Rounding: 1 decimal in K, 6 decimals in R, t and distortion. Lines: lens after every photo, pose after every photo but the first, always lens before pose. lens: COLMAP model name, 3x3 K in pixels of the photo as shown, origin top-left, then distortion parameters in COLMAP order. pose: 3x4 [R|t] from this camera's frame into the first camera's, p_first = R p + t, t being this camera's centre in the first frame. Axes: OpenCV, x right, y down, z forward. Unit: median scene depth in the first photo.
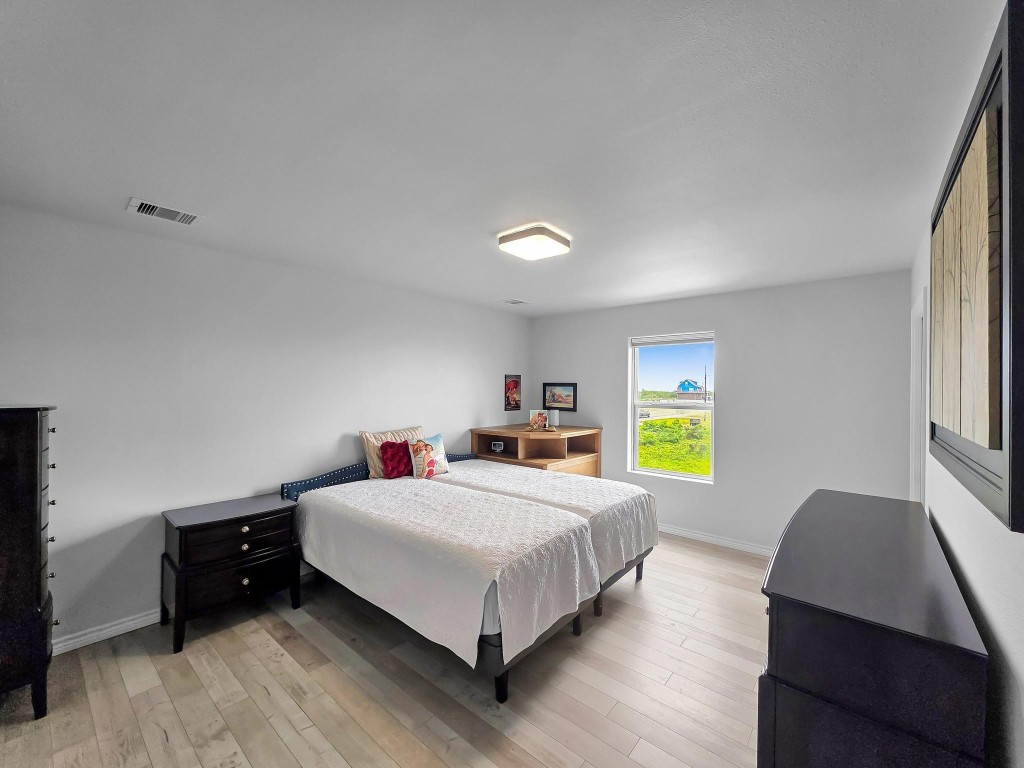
lens RADIAL K [[414.1, 0, 516.5], [0, 414.1, 384.8], [0, 0, 1]] dist [0.000830, 0.000070]
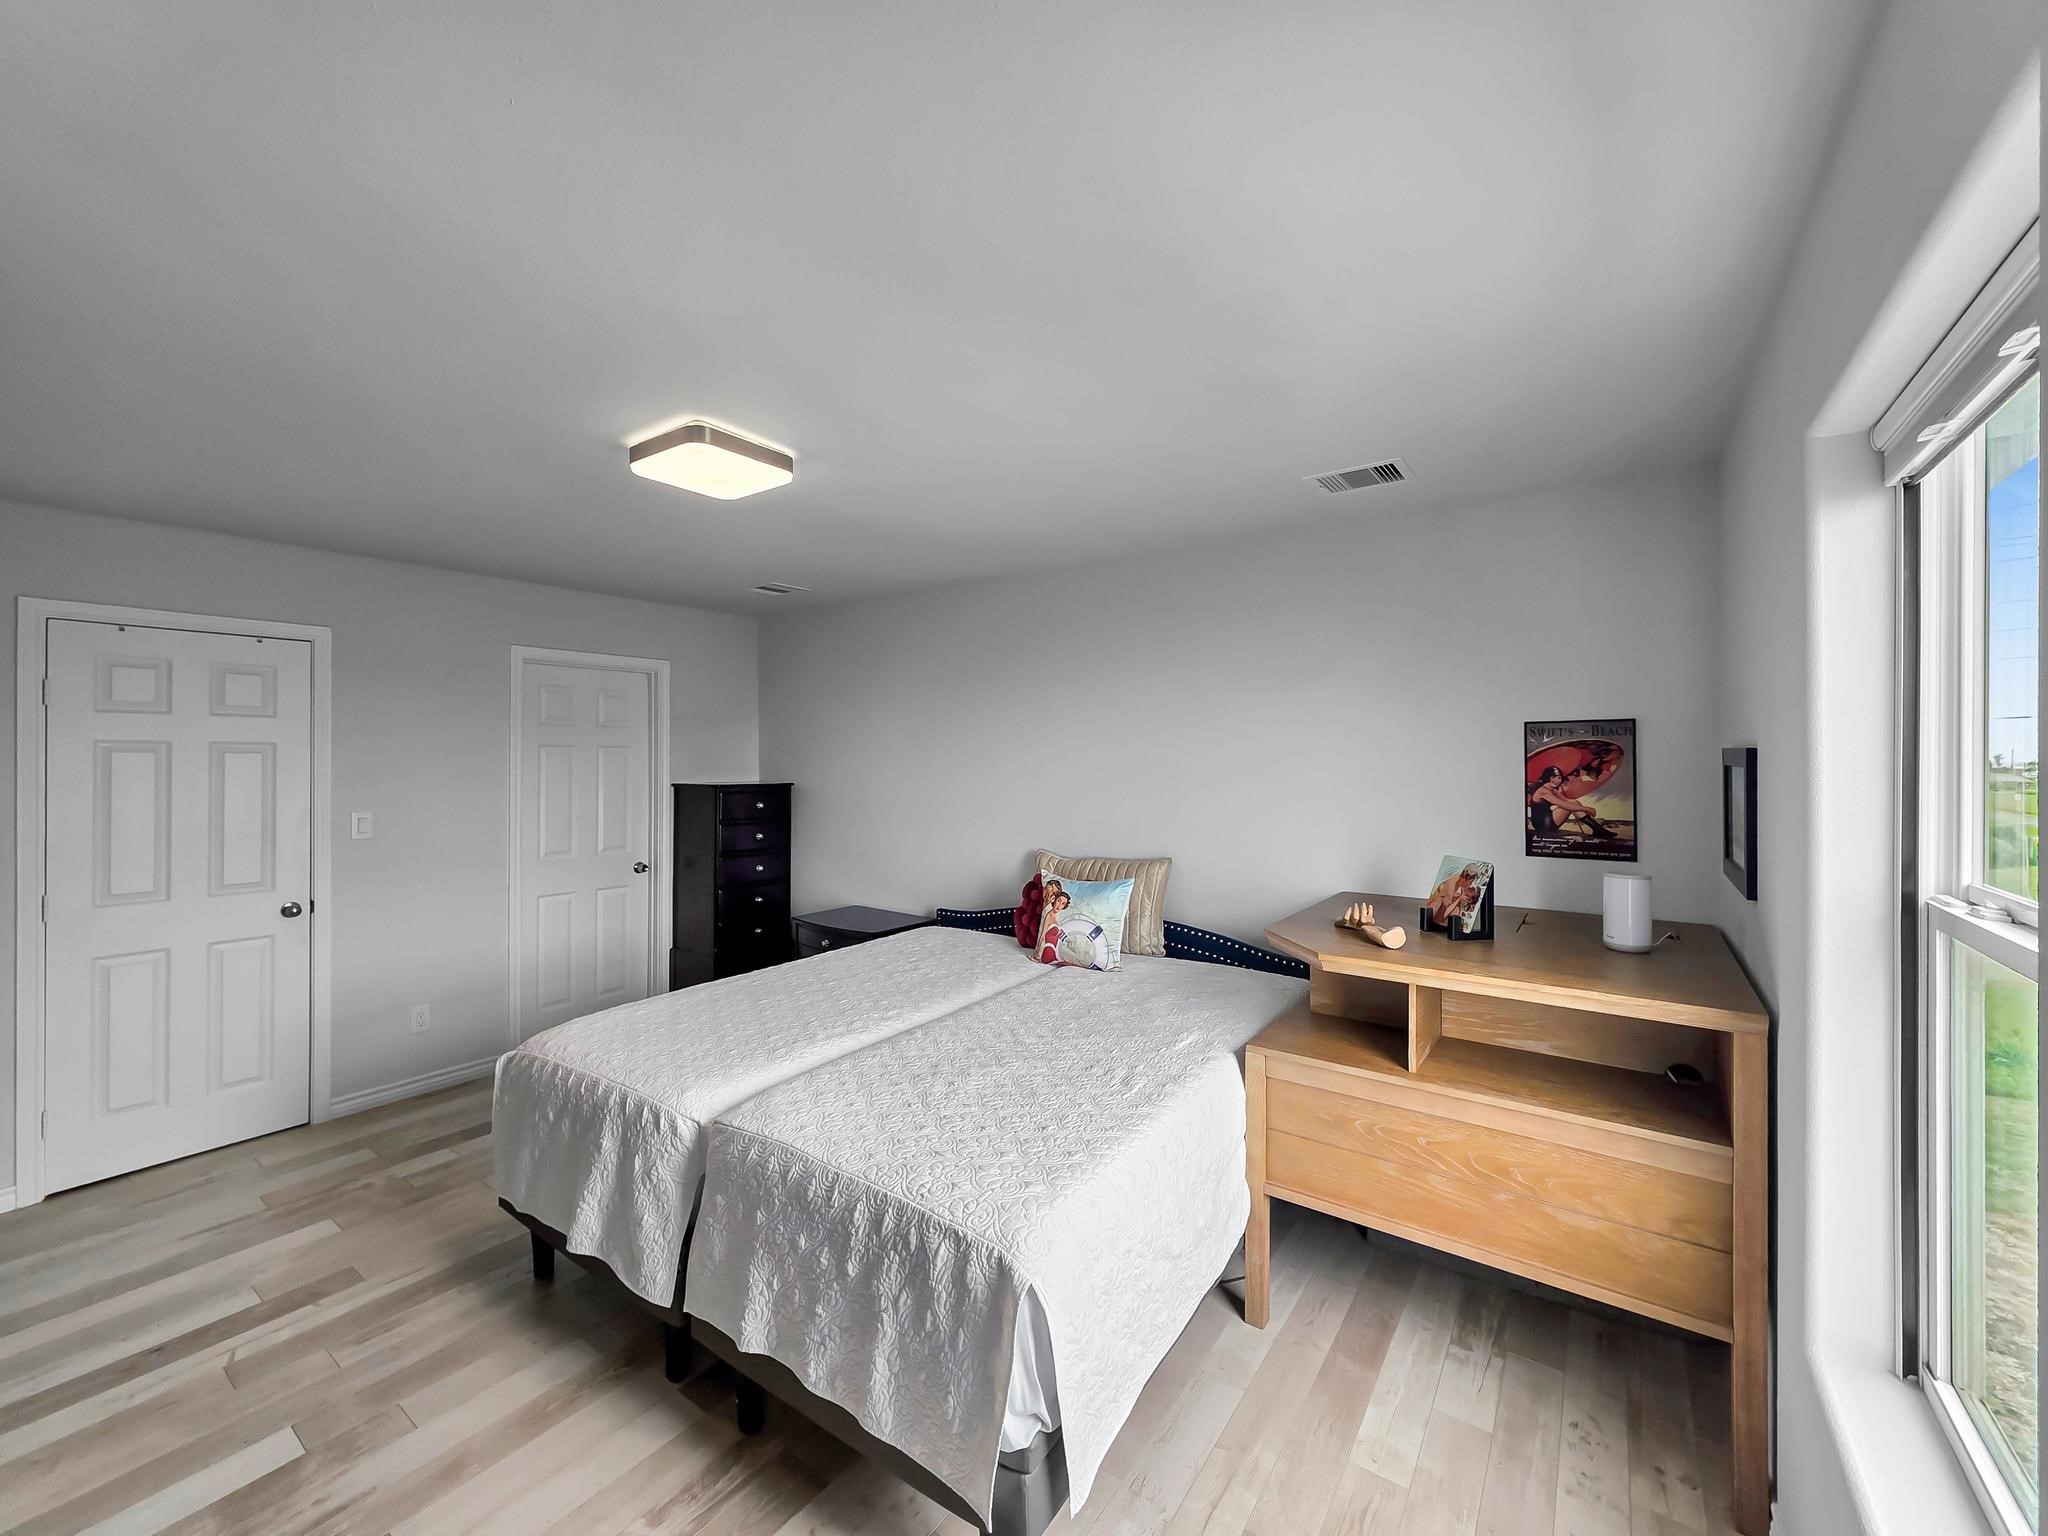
lens RADIAL K [[828.5, 0, 1021.3], [0, 828.5, 764.8], [0, 0, 1]] dist [0.003673, 0.000394]
pose [[0.057375, -0.001120, -0.998352, 0.490181], [0.007446, 0.999972, -0.000694, 0.001835], [0.998325, -0.007394, 0.057382, 0.637512]]
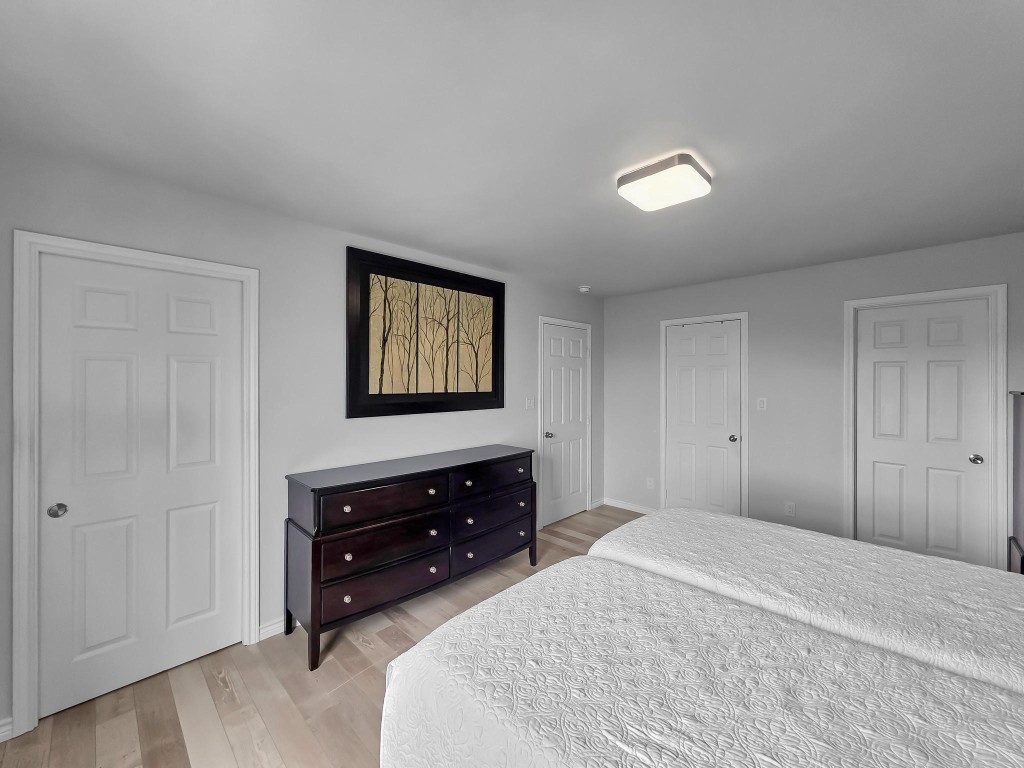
lens RADIAL K [[414.2, 0, 510.6], [0, 414.2, 382.4], [0, 0, 1]] dist [0.003673, 0.000394]
pose [[-0.992481, -0.005312, 0.122286, 0.114309], [-0.006164, 0.999959, -0.006590, 0.017420], [-0.122246, -0.007294, -0.992473, 0.885680]]
